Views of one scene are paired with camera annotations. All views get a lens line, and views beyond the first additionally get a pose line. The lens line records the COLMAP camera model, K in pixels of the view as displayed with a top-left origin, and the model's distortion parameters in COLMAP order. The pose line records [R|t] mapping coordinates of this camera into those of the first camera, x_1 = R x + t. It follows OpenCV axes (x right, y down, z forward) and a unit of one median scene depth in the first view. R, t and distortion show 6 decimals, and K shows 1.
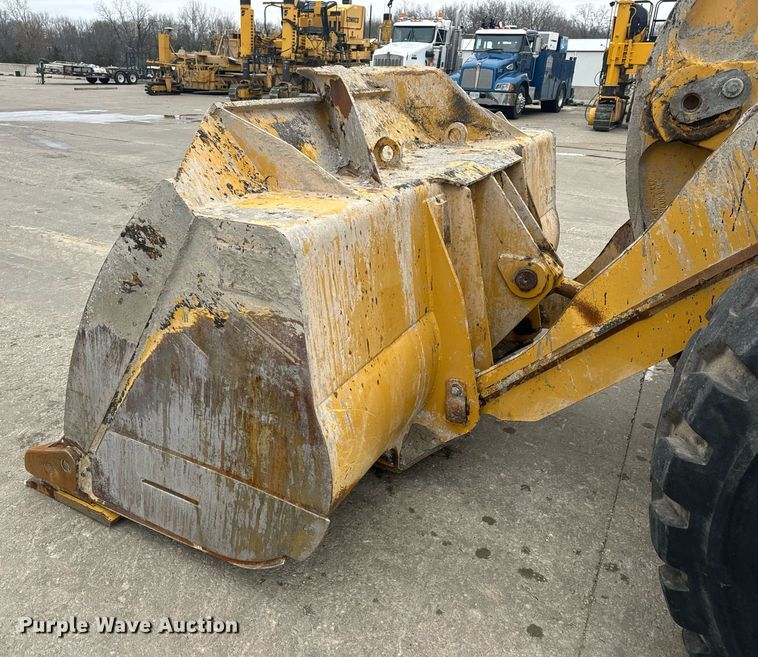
lens RADIAL K [[602.9, 0, 329.9], [0, 602.9, 327.5], [0, 0, 1]] dist [0.057701, -0.064048]
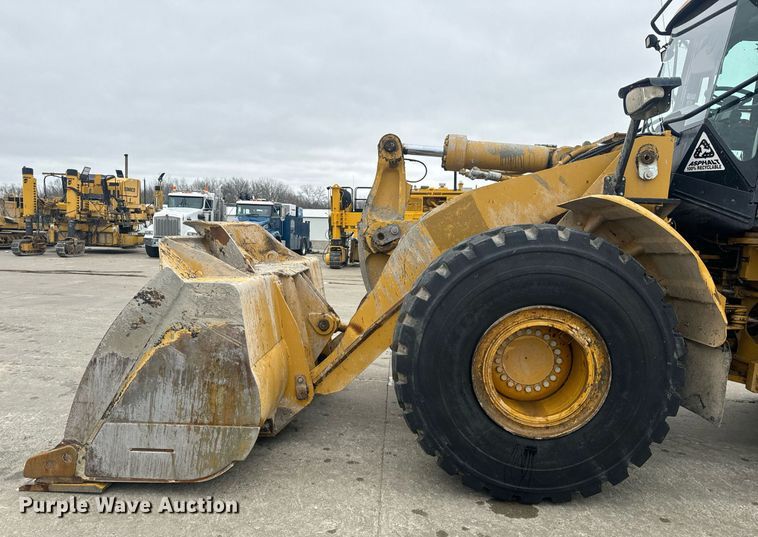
lens RADIAL K [[515.6, 0, 378.6], [0, 515.6, 292.9], [0, 0, 1]] dist [0.074015, -0.126814]
pose [[0.882538, -0.054751, 0.467042, -0.346088], [0.180965, 0.956252, -0.229857, 0.286603], [-0.434025, 0.287376, 0.853837, -0.614074]]
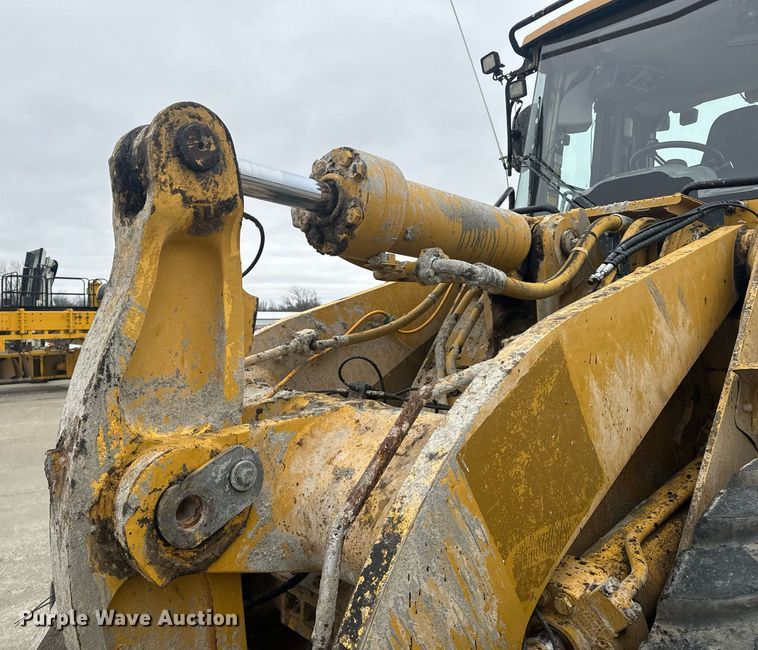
lens RADIAL K [[621.2, 0, 341.3], [0, 621.2, 324.6], [0, 0, 1]] dist [-0.002384, -0.015154]
pose [[0.345611, -0.018033, 0.938205, 0.113842], [0.389377, 0.912434, -0.125899, -0.400034], [-0.853779, 0.408828, 0.322369, 0.632880]]
